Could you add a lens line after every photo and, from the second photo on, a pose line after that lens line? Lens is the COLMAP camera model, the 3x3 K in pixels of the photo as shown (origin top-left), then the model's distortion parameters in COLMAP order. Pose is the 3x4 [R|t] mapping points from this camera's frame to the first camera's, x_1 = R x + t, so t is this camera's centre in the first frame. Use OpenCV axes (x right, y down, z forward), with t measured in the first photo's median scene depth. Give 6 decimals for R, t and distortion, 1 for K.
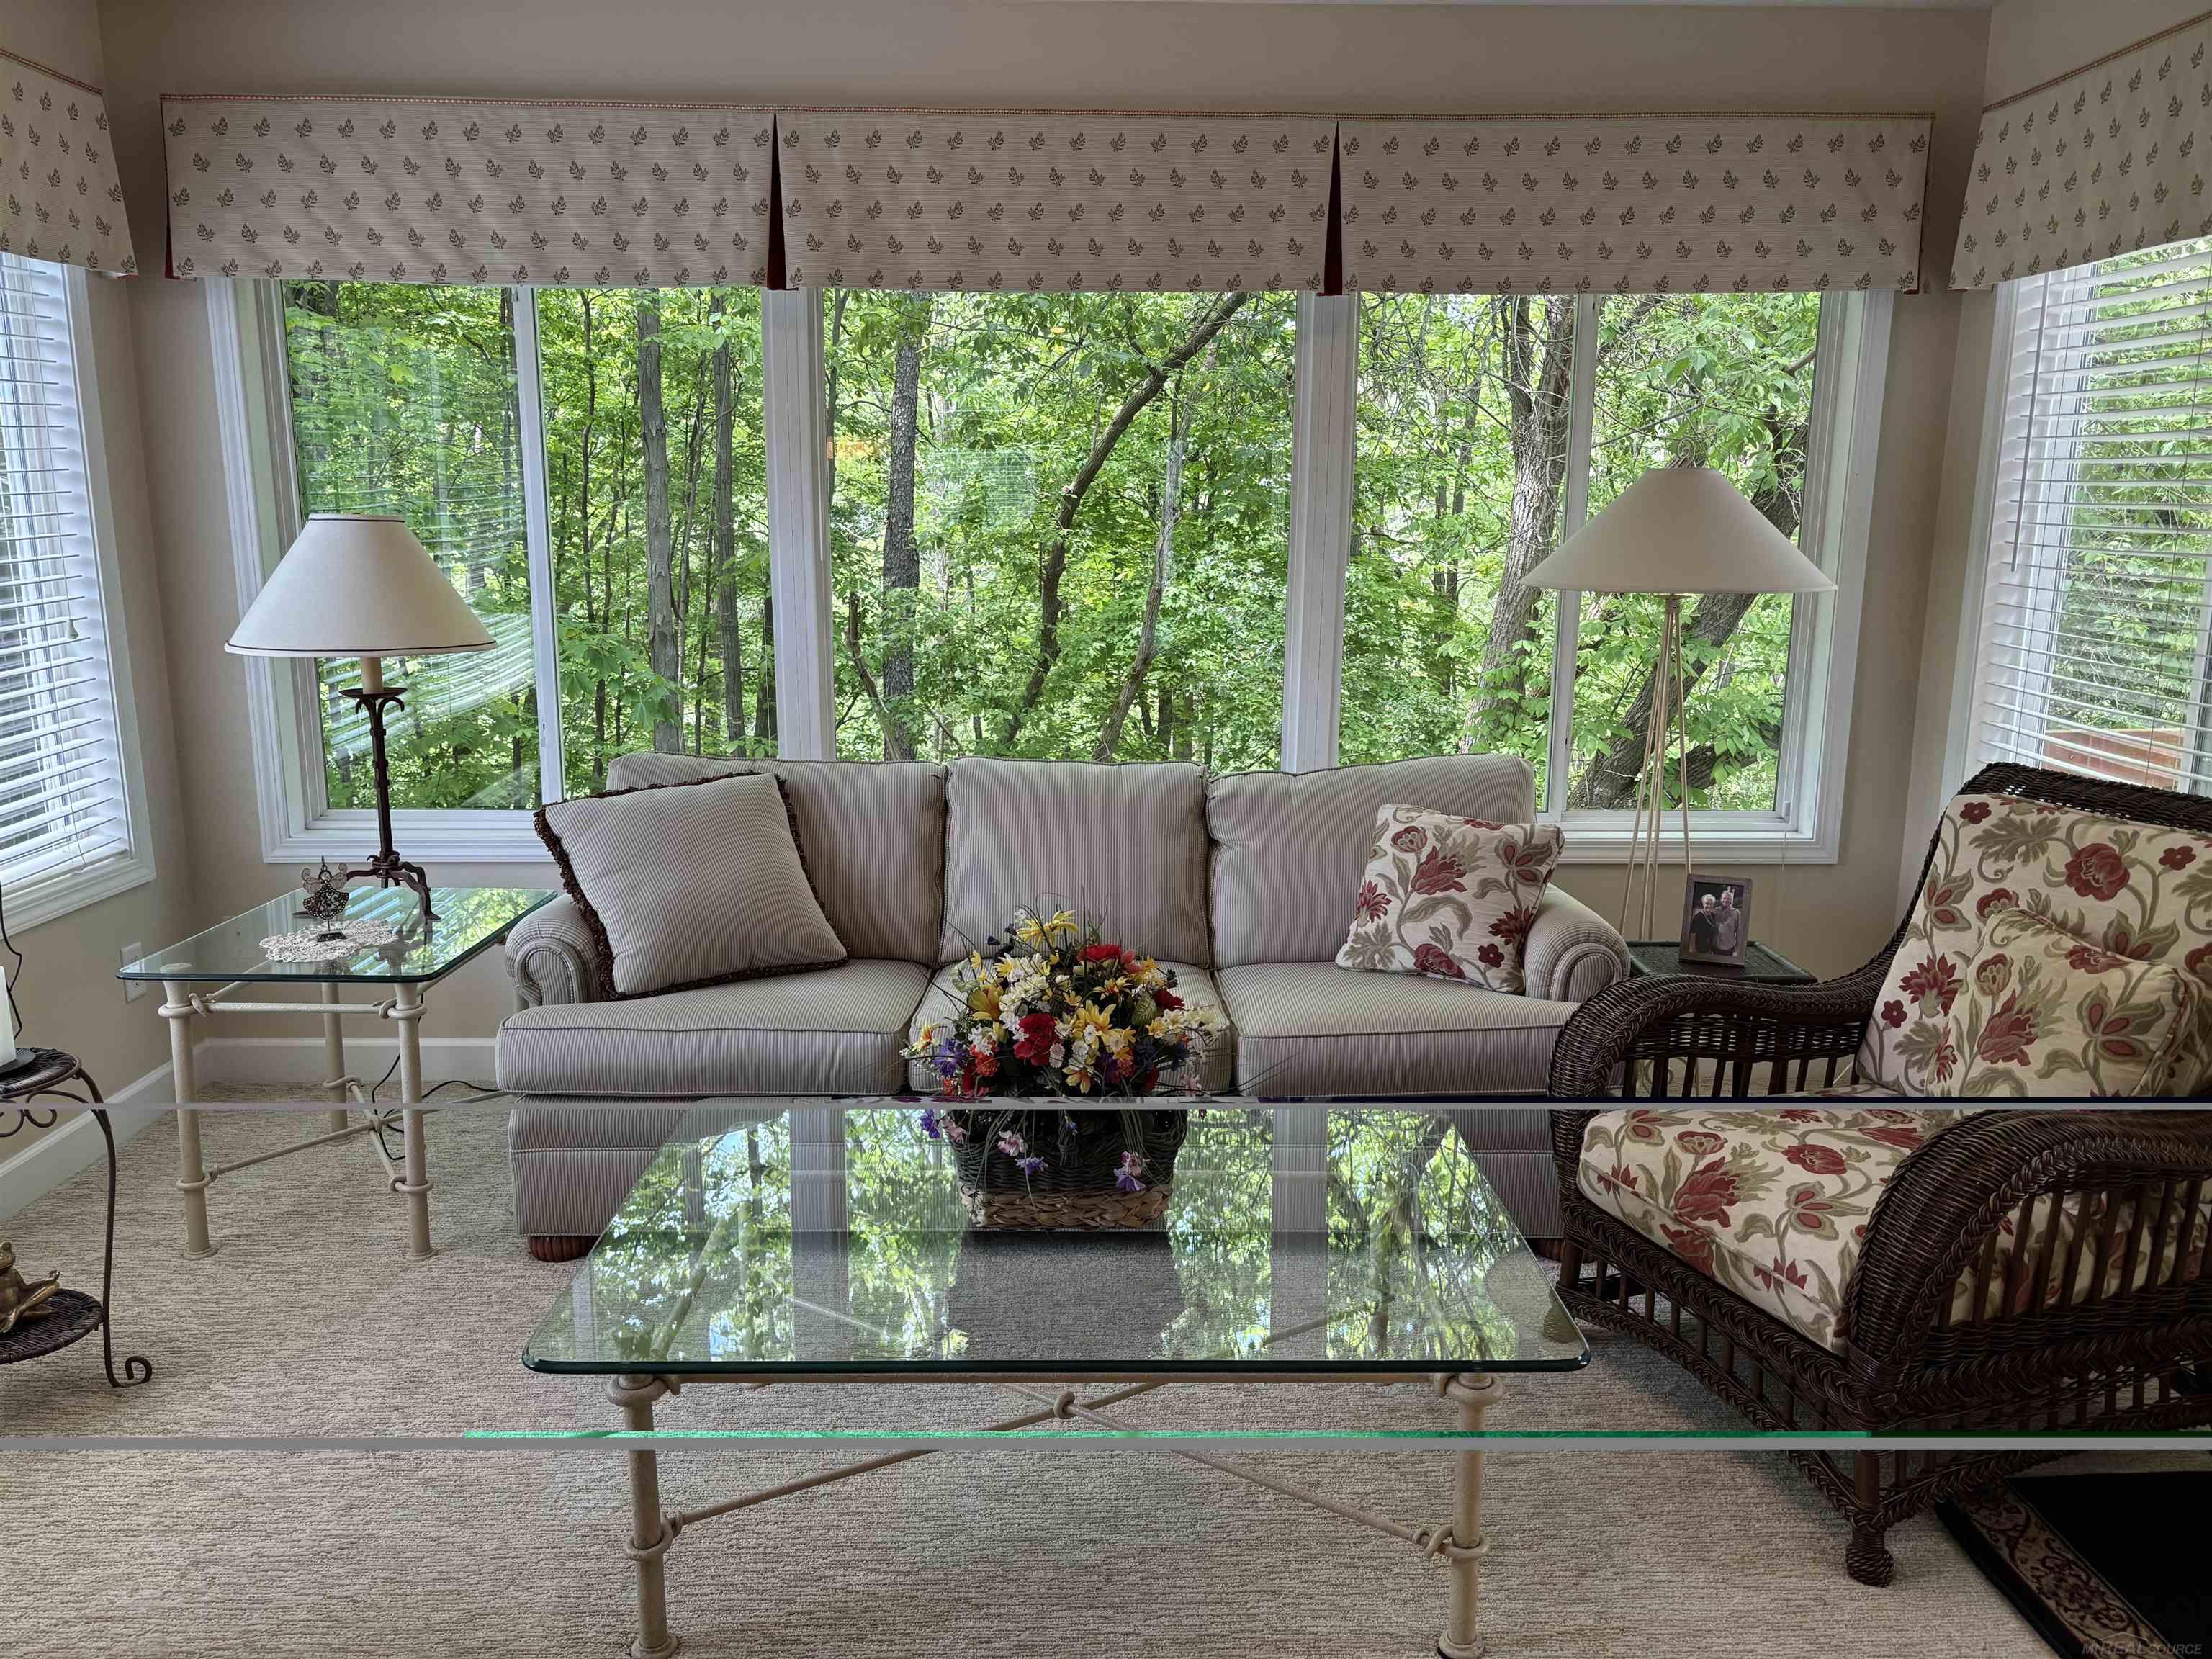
lens RADIAL K [[1682.8, 0, 1094.0], [0, 1682.8, 847.2], [0, 0, 1]] dist [0.024169, -0.009694]
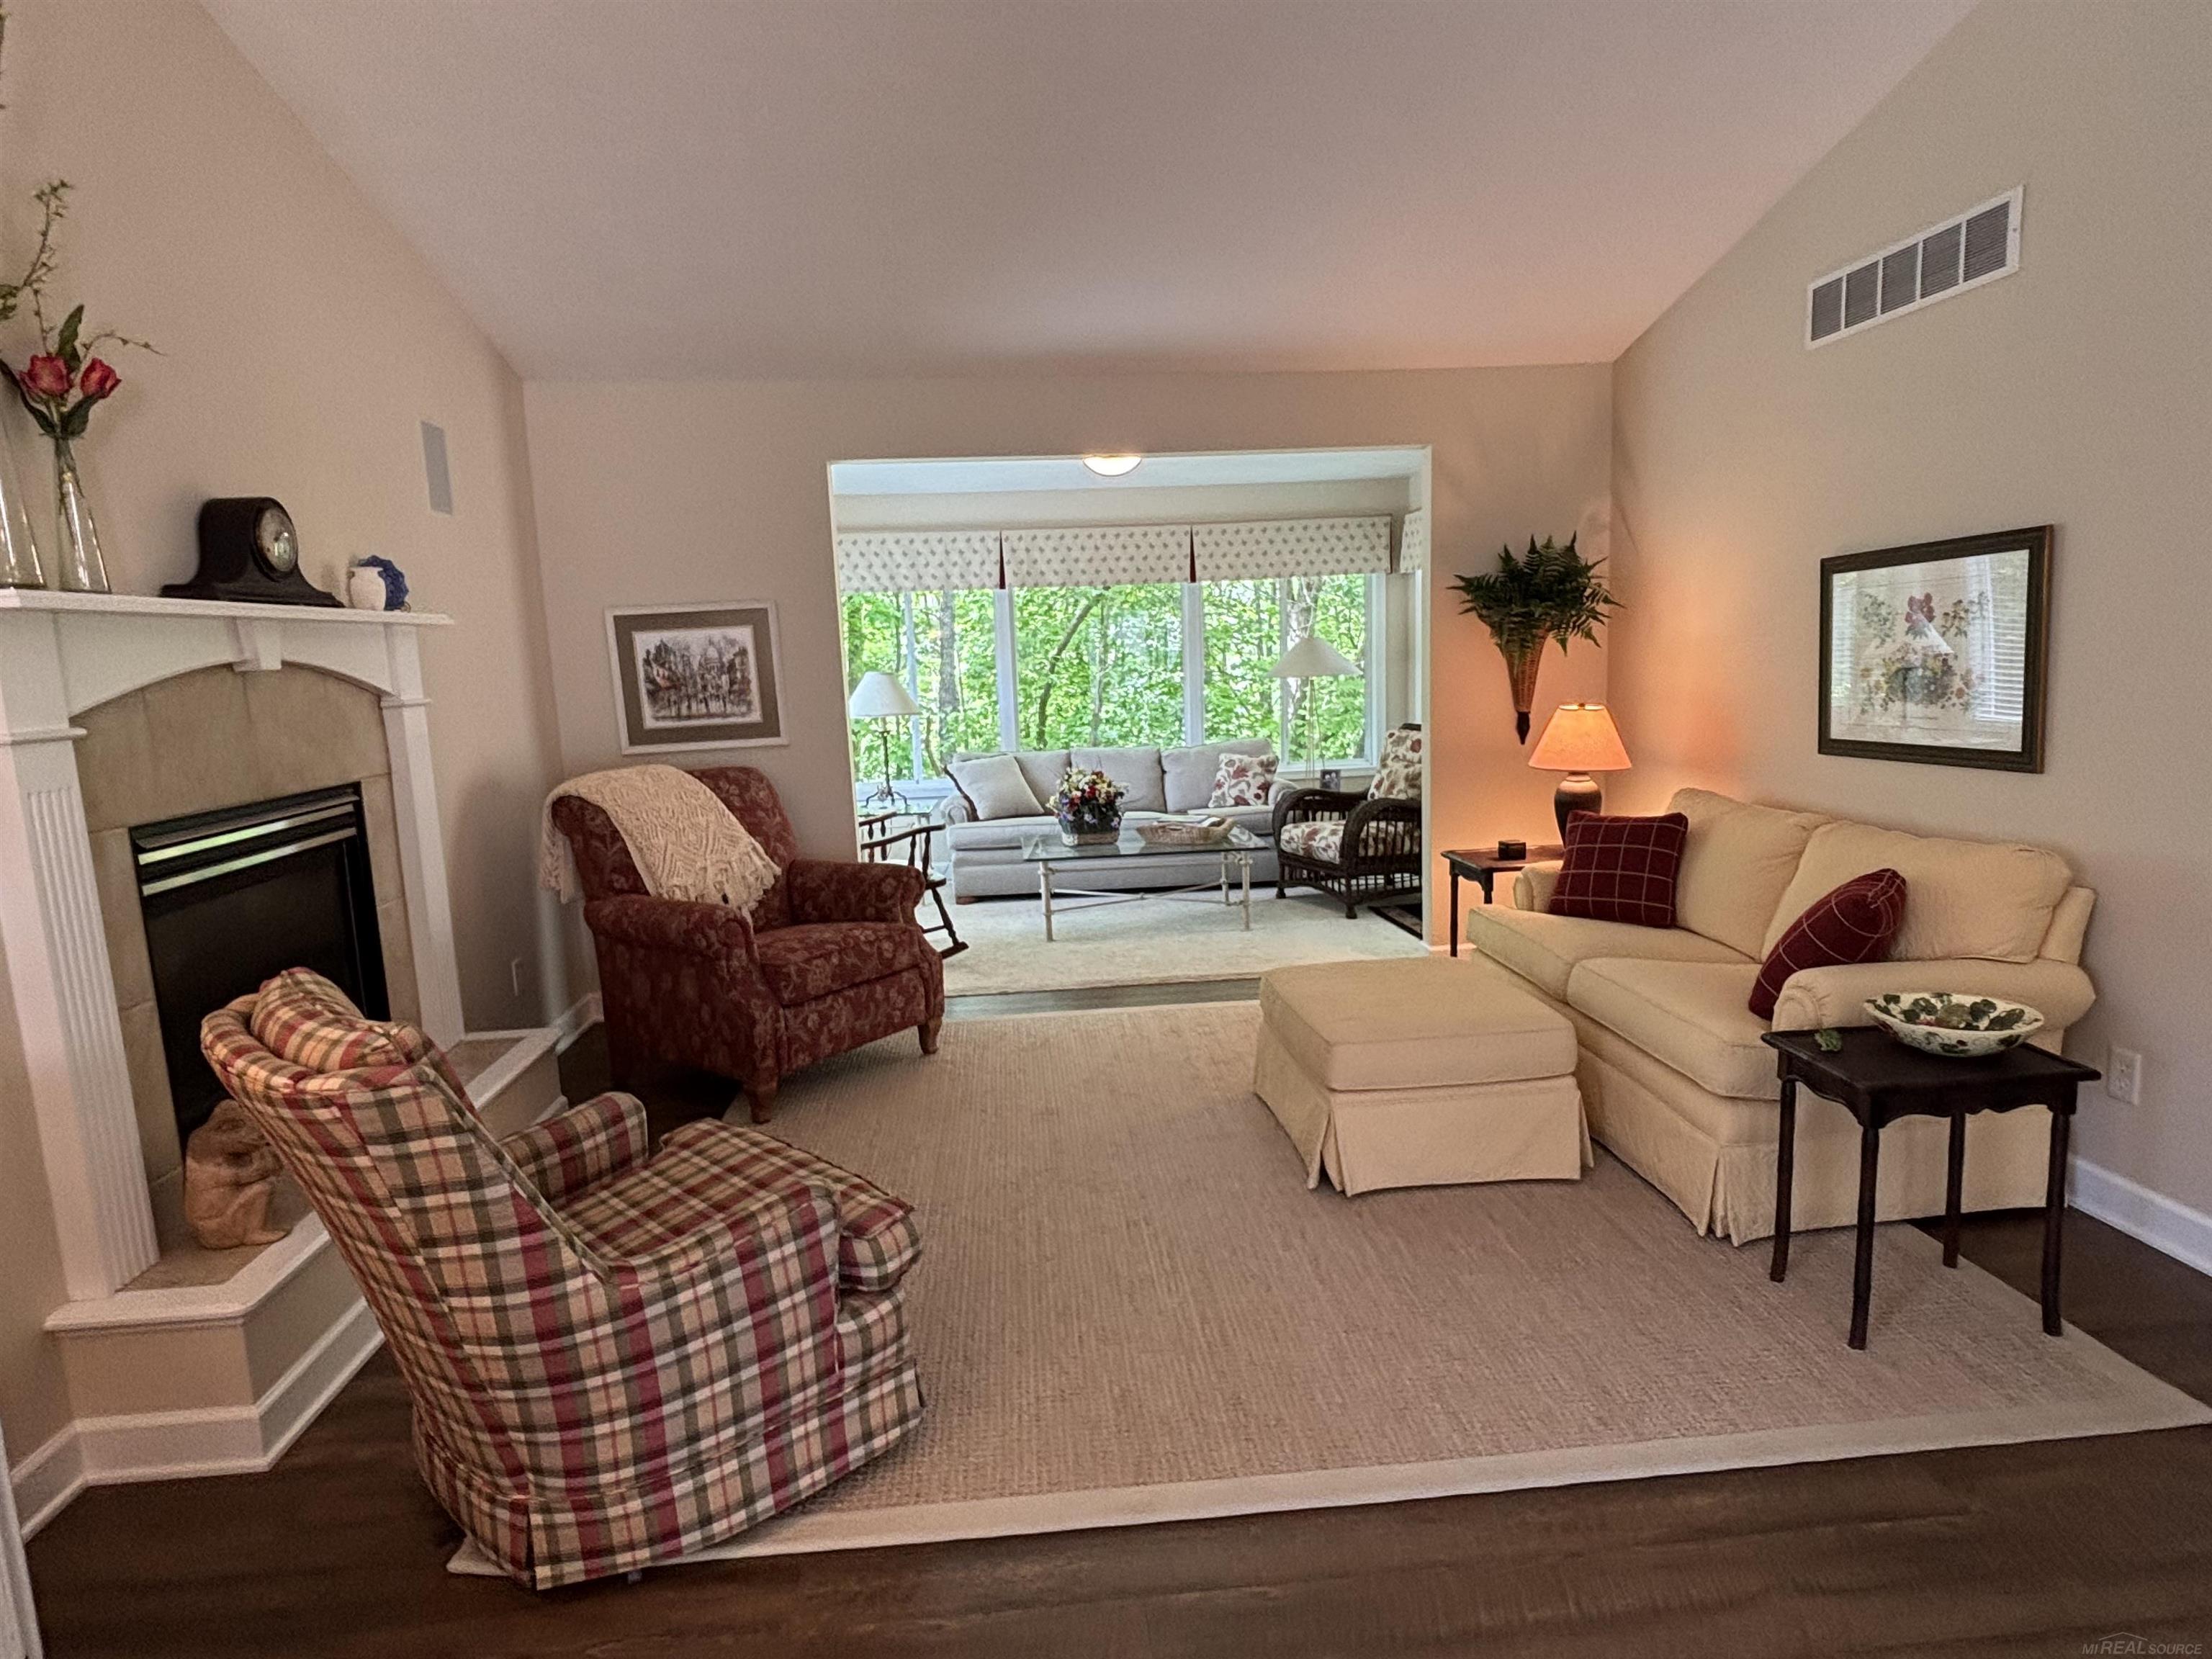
lens RADIAL K [[1282.8, 0, 1098.3], [0, 1282.8, 850.8], [0, 0, 1]] dist [0.046523, 0.000130]
pose [[0.996909, -0.055151, 0.055959, -0.177409], [0.058048, 0.996982, -0.051547, 0.246710], [-0.052947, 0.054636, 0.997102, -1.218336]]
